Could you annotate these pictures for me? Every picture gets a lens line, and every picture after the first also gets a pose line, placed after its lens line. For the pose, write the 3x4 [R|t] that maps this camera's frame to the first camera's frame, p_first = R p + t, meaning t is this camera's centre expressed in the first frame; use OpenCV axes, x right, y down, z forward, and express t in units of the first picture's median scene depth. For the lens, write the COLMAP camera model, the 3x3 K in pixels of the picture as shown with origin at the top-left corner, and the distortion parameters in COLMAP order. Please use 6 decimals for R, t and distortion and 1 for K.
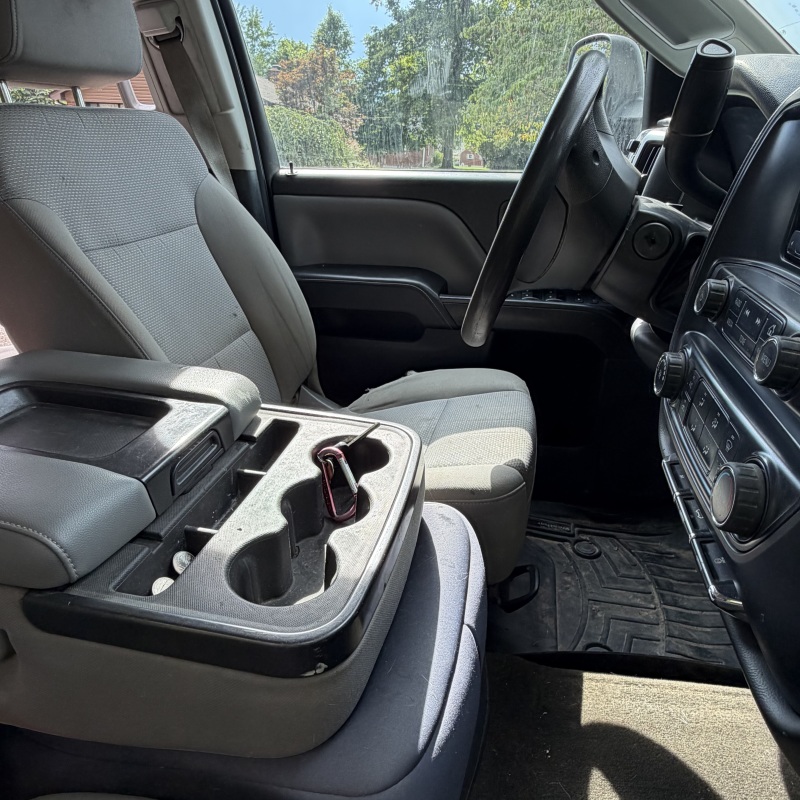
lens RADIAL K [[589.2, 0, 403.5], [0, 589.2, 395.5], [0, 0, 1]] dist [0.006914, -0.000275]
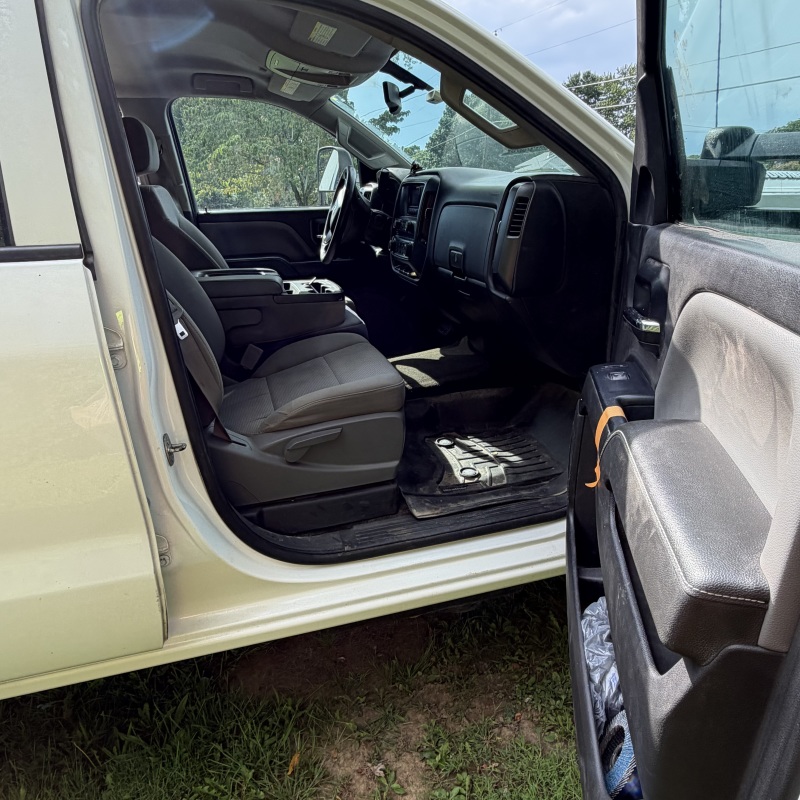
lens RADIAL K [[589.2, 0, 394.4], [0, 589.2, 402.3], [0, 0, 1]] dist [0.006914, -0.000275]
pose [[0.885497, -0.187023, 0.425345, -1.091947], [0.215064, 0.976427, -0.018396, 0.808385], [-0.411877, 0.107766, 0.904845, -1.913186]]
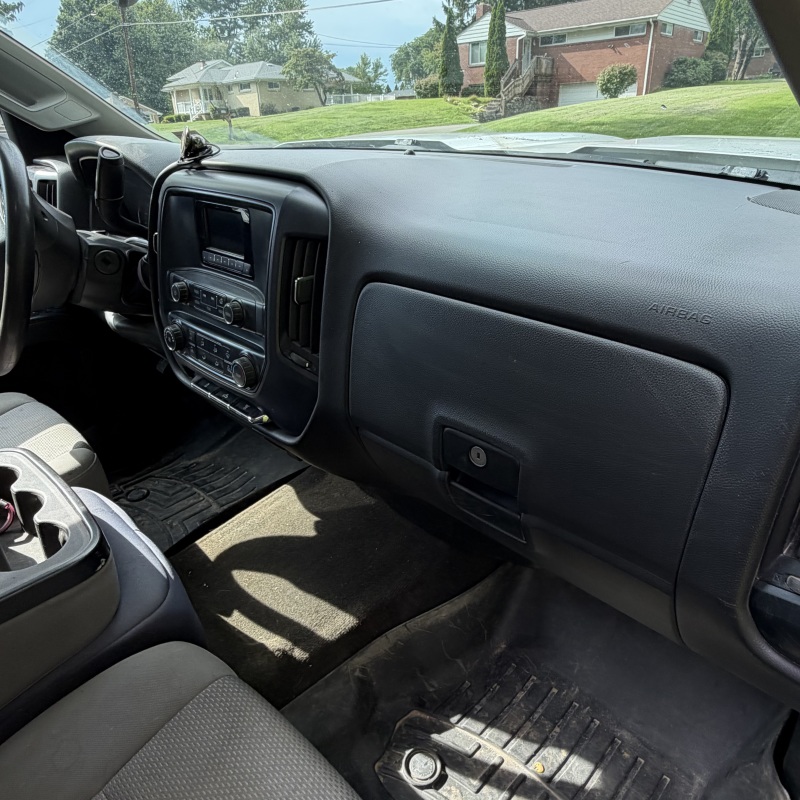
lens RADIAL K [[589.2, 0, 402.6], [0, 589.2, 395.8], [0, 0, 1]] dist [0.006914, -0.000275]
pose [[0.529357, -0.407068, 0.744363, -0.417492], [0.367102, 0.900887, 0.231600, -0.026043], [-0.764865, 0.150658, 0.626326, -0.443696]]
